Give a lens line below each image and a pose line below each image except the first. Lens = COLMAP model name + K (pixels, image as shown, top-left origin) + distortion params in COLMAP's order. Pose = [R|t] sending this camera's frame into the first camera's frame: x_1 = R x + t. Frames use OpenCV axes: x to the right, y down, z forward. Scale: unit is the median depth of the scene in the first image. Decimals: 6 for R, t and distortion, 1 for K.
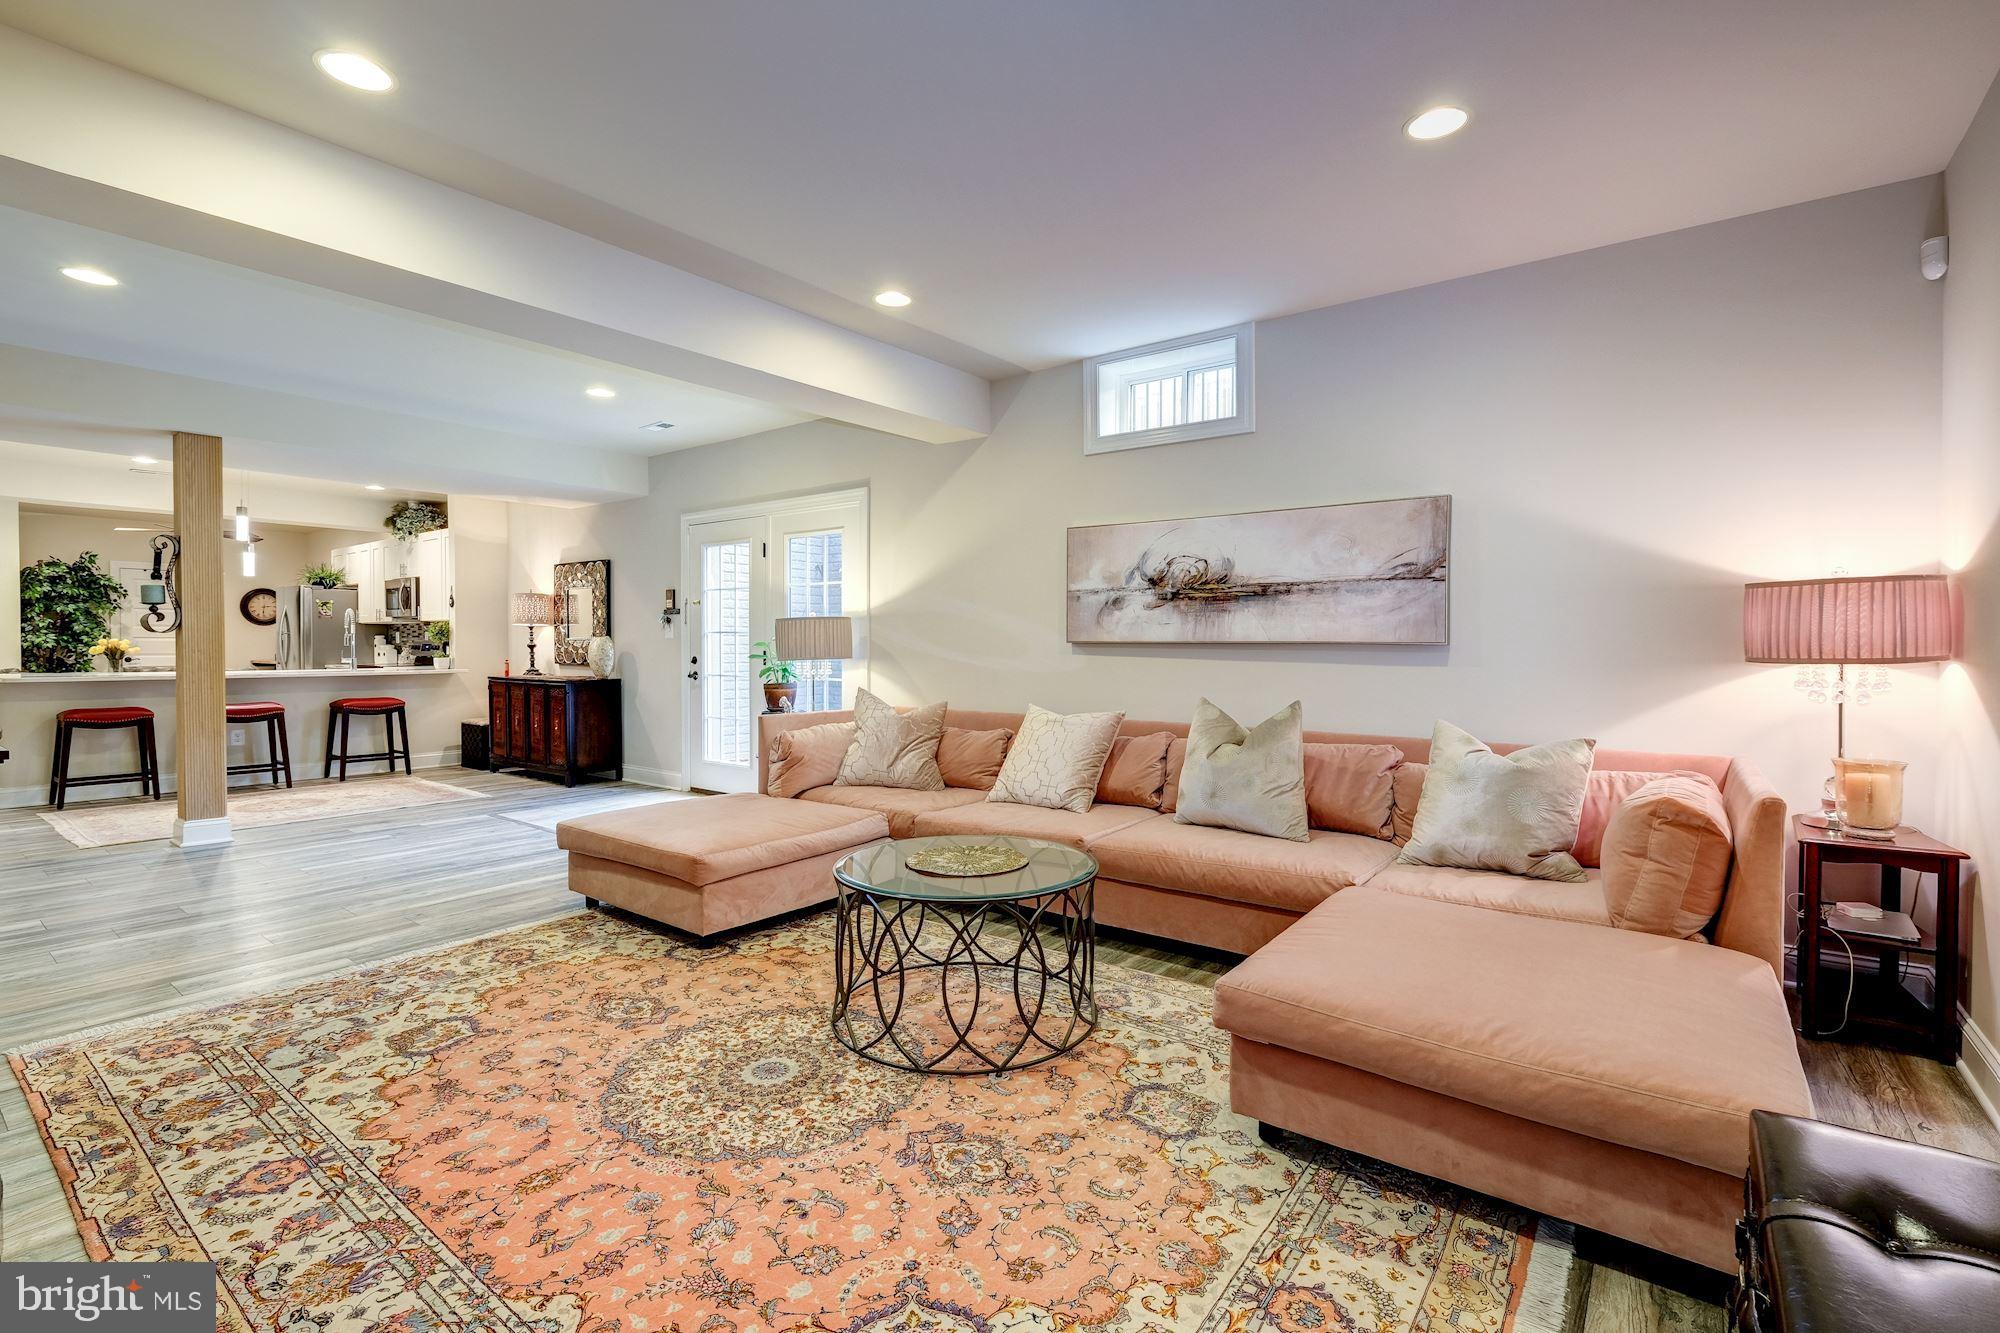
lens RADIAL K [[898.6, 0, 989.8], [0, 898.6, 655.7], [0, 0, 1]] dist [-0.008889, 0.003127]
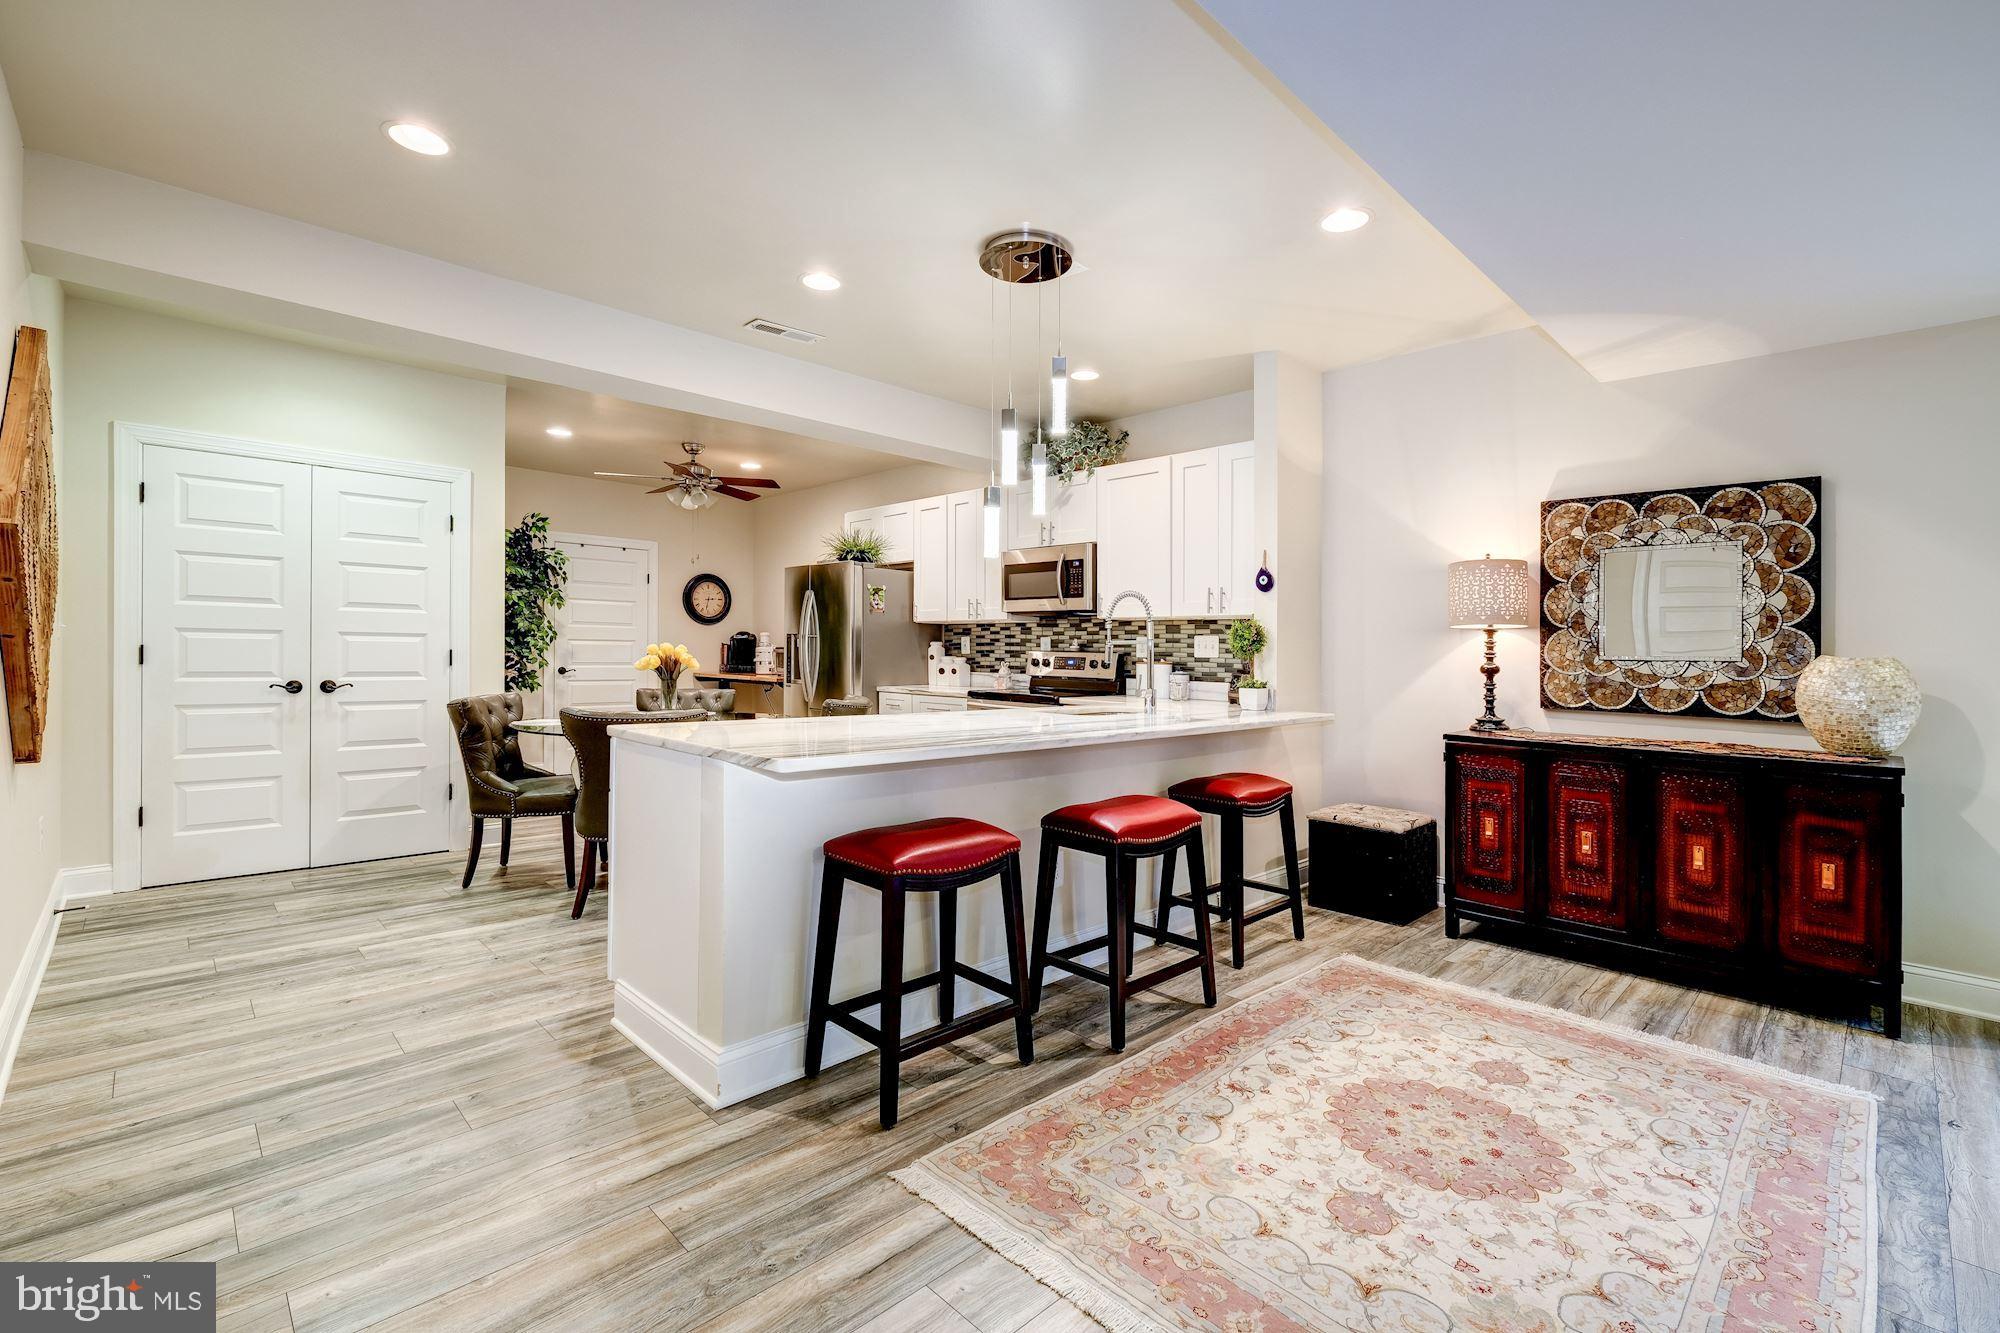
lens RADIAL K [[898.6, 0, 1005.7], [0, 898.6, 654.0], [0, 0, 1]] dist [-0.008889, 0.003127]
pose [[0.987709, 0.015464, -0.155535, -1.549134], [-0.017332, 0.999793, -0.010661, -0.021817], [0.155338, 0.013226, 0.987773, 1.070077]]
